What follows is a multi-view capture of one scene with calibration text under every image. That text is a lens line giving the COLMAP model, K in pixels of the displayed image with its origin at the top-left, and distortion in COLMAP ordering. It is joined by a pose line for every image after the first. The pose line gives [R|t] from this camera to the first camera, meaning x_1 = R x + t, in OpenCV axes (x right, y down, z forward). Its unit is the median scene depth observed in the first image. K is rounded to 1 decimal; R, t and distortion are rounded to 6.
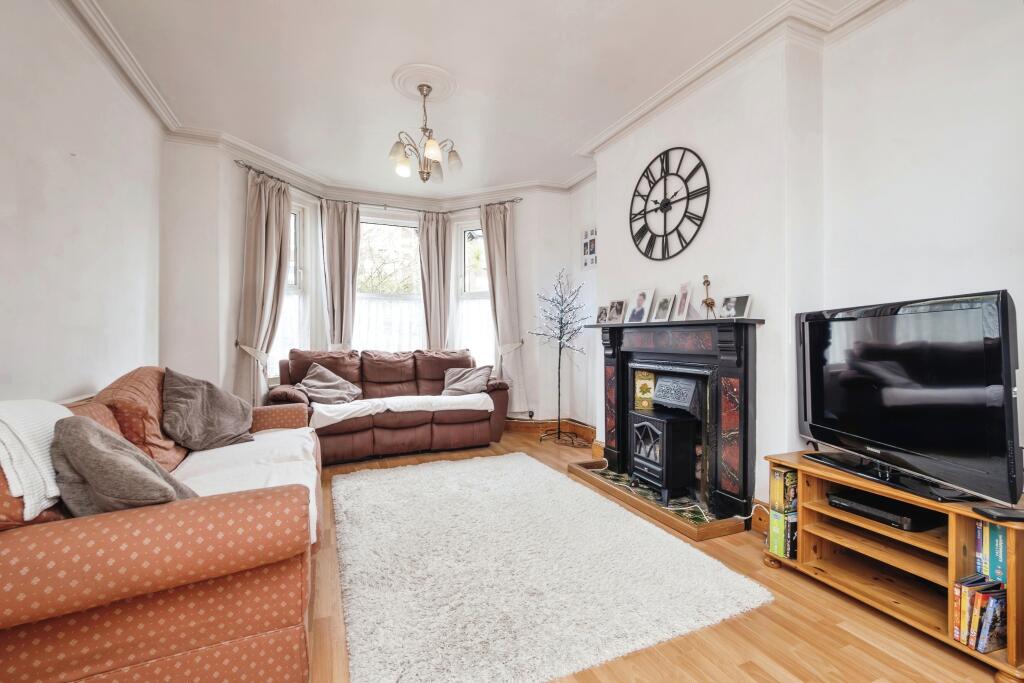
lens RADIAL K [[430.9, 0, 494.1], [0, 430.9, 322.5], [0, 0, 1]] dist [-0.012415, 0.001486]
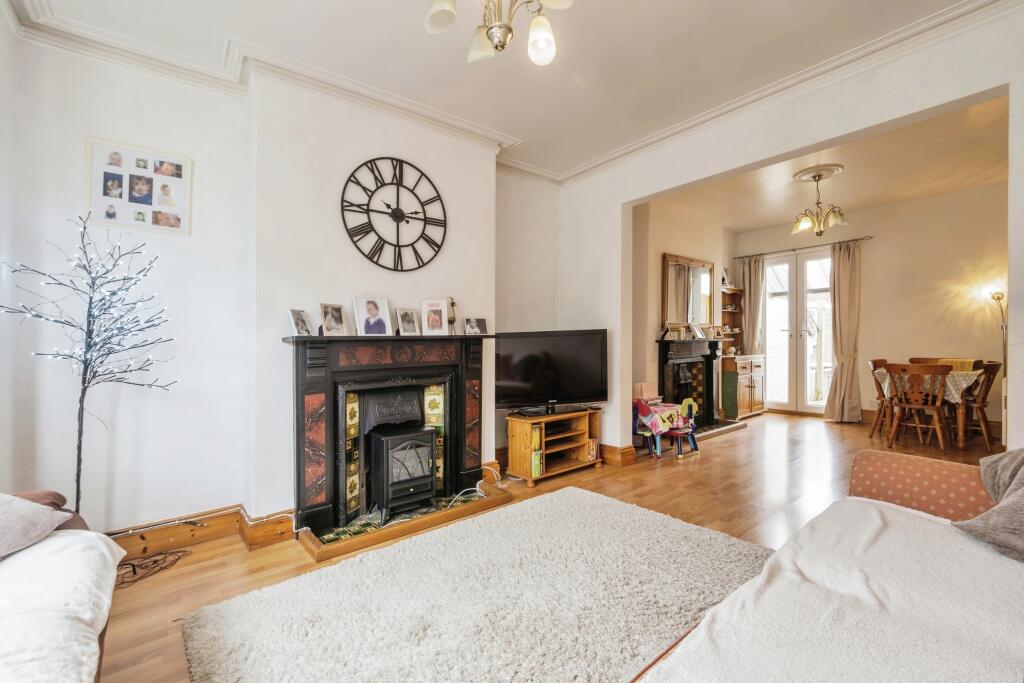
lens RADIAL K [[430.9, 0, 507.9], [0, 430.9, 347.4], [0, 0, 1]] dist [-0.012415, 0.001486]
pose [[-0.294019, 0.000065, 0.955799, -0.598709], [-0.007010, 0.999973, -0.002224, 0.025604], [-0.955774, -0.007354, -0.294011, 1.046165]]
